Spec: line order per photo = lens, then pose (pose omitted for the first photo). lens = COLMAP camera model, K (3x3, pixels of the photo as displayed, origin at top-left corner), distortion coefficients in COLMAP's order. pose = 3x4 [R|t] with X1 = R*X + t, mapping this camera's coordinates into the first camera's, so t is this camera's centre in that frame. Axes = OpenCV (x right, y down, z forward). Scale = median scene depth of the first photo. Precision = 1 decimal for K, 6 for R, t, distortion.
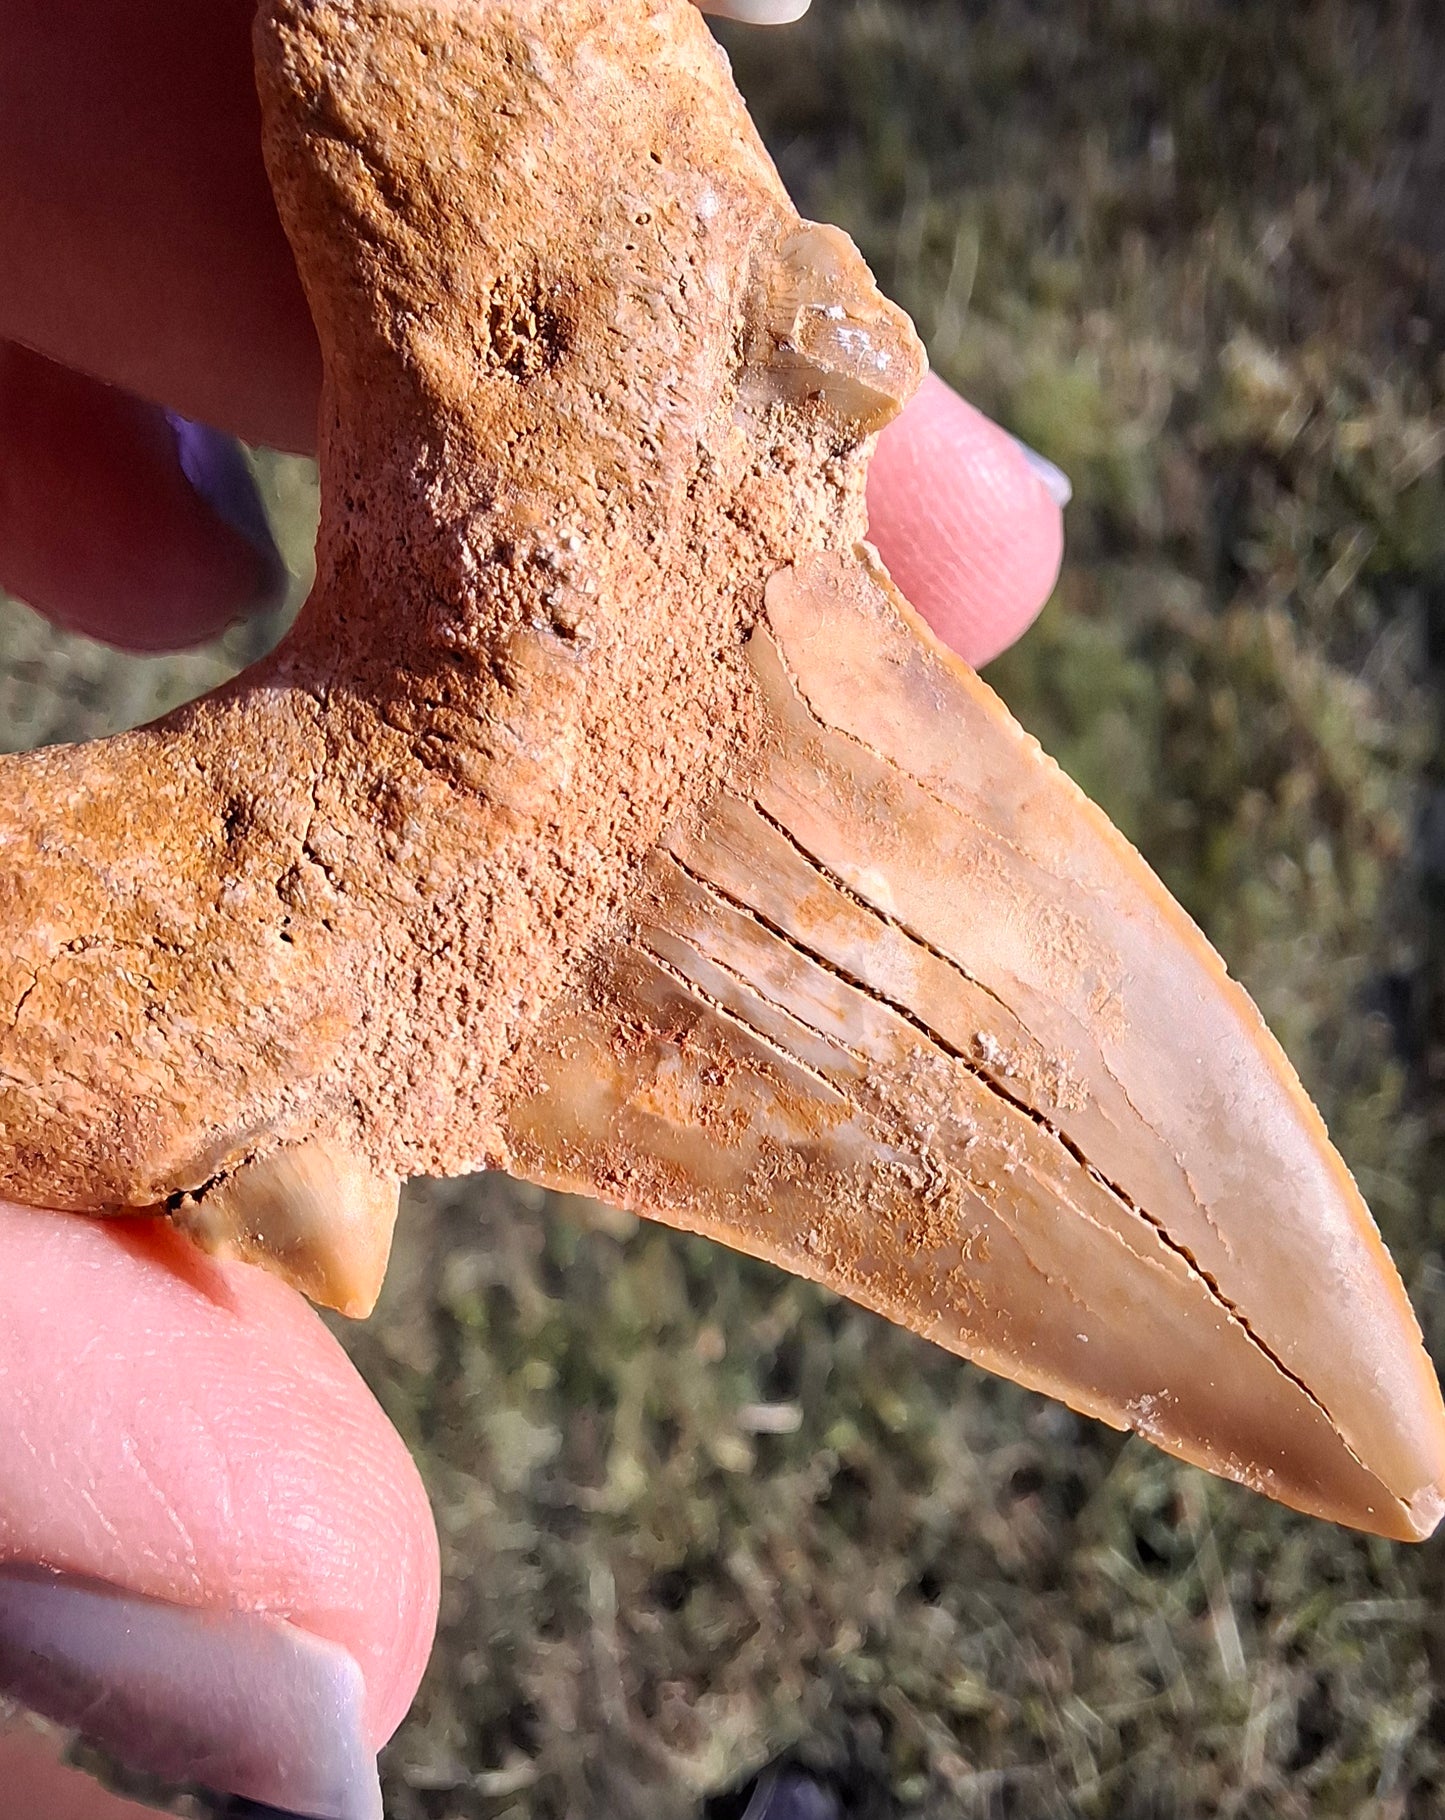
lens RADIAL K [[1632.8, 0, 722.7], [0, 1632.8, 1000.7], [0, 0, 1]] dist [-0.069285, 0.149462]
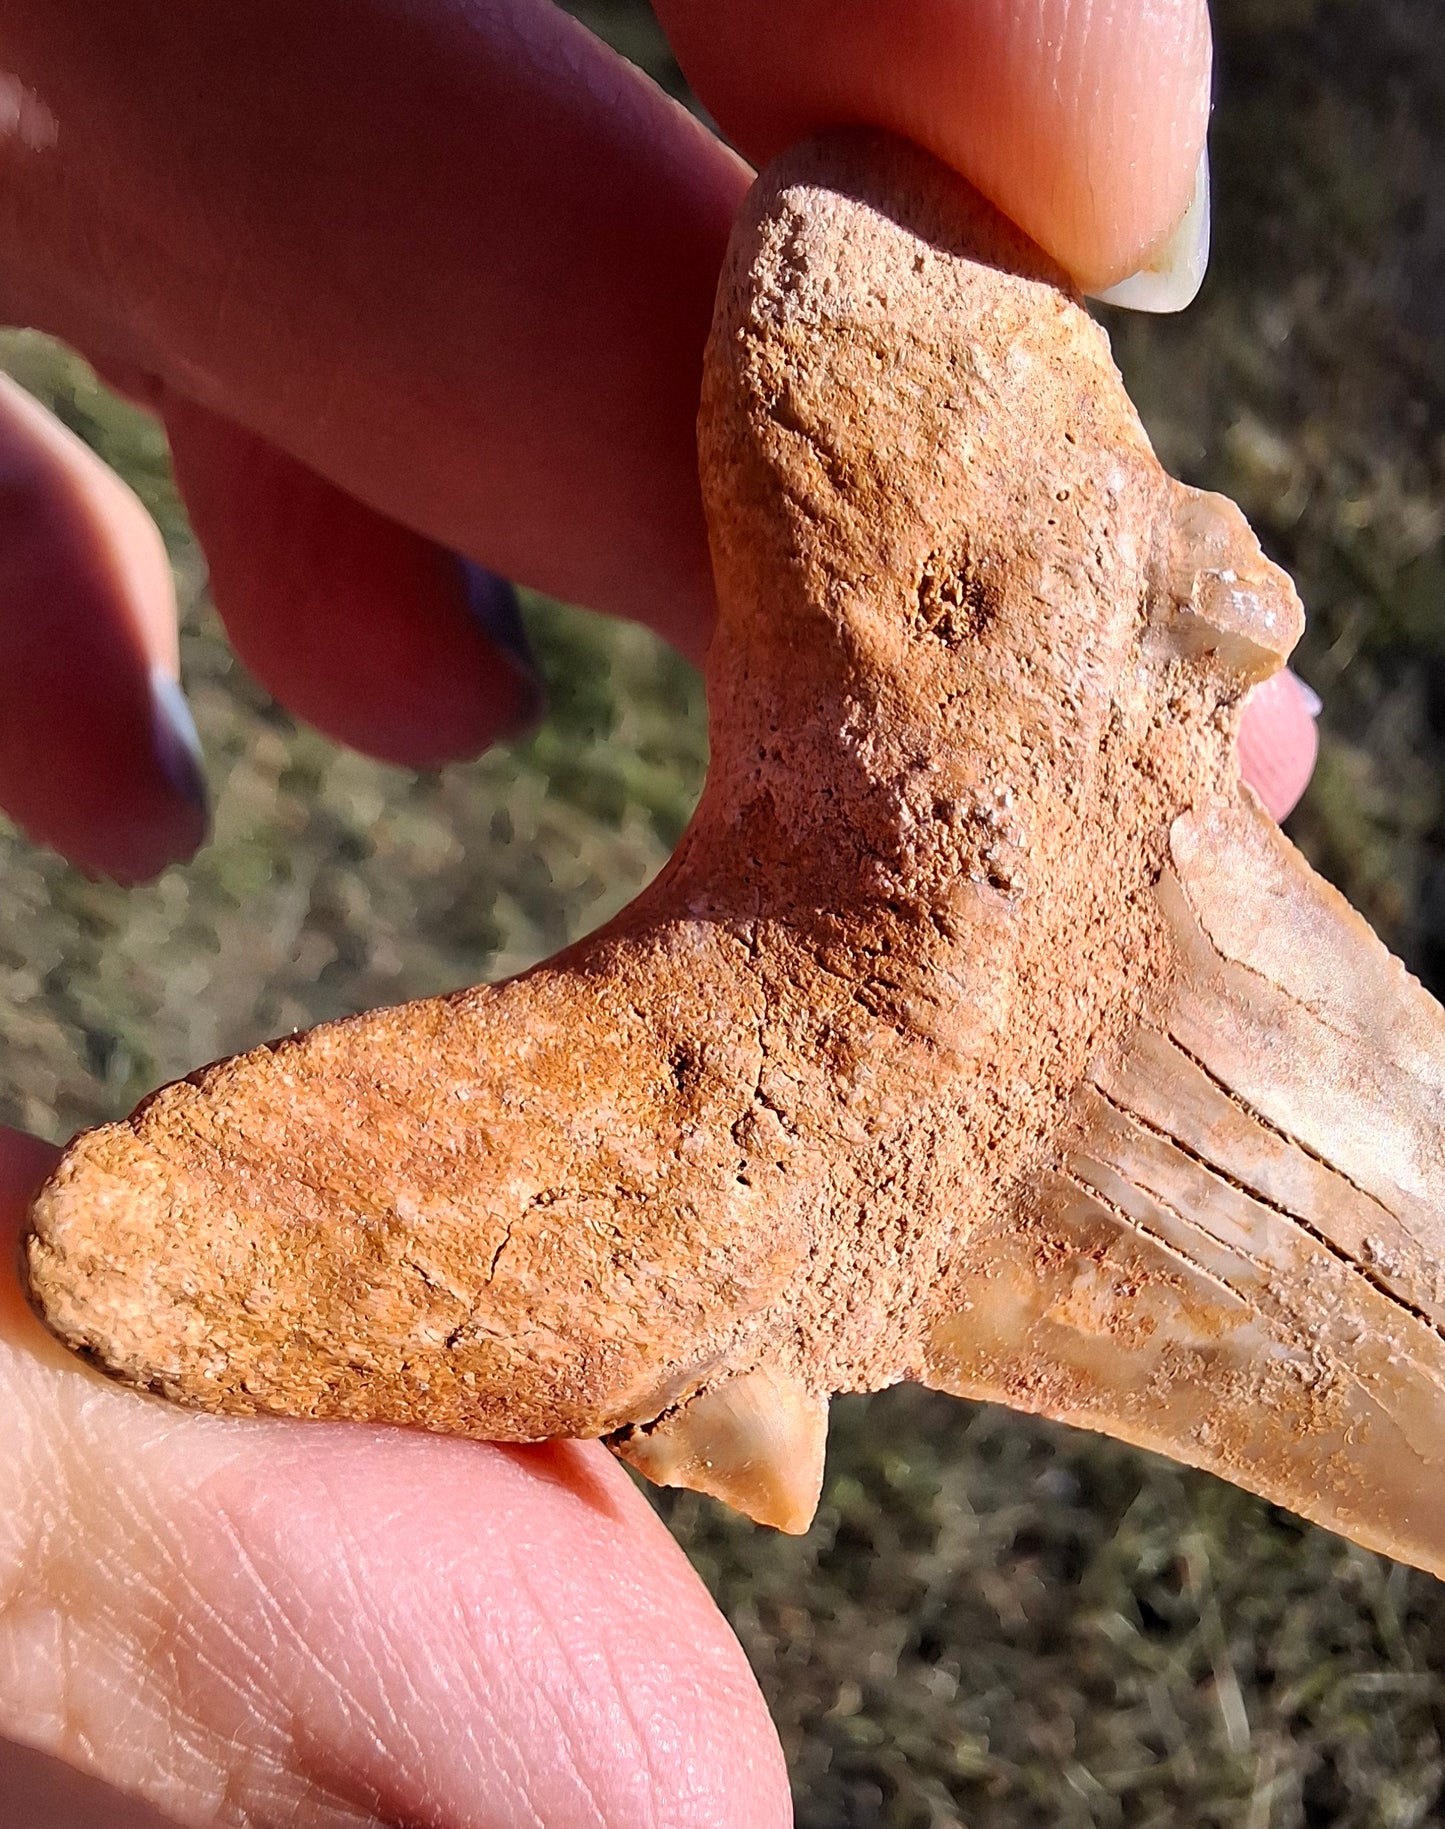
lens RADIAL K [[1668.2, 0, 721.8], [0, 1668.2, 985.3], [0, 0, 1]] dist [-0.052193, 0.191881]
pose [[0.996584, -0.027907, 0.077727, -0.357011], [0.029401, 0.999403, -0.018145, -0.143087], [-0.077174, 0.020368, 0.996810, -0.065388]]
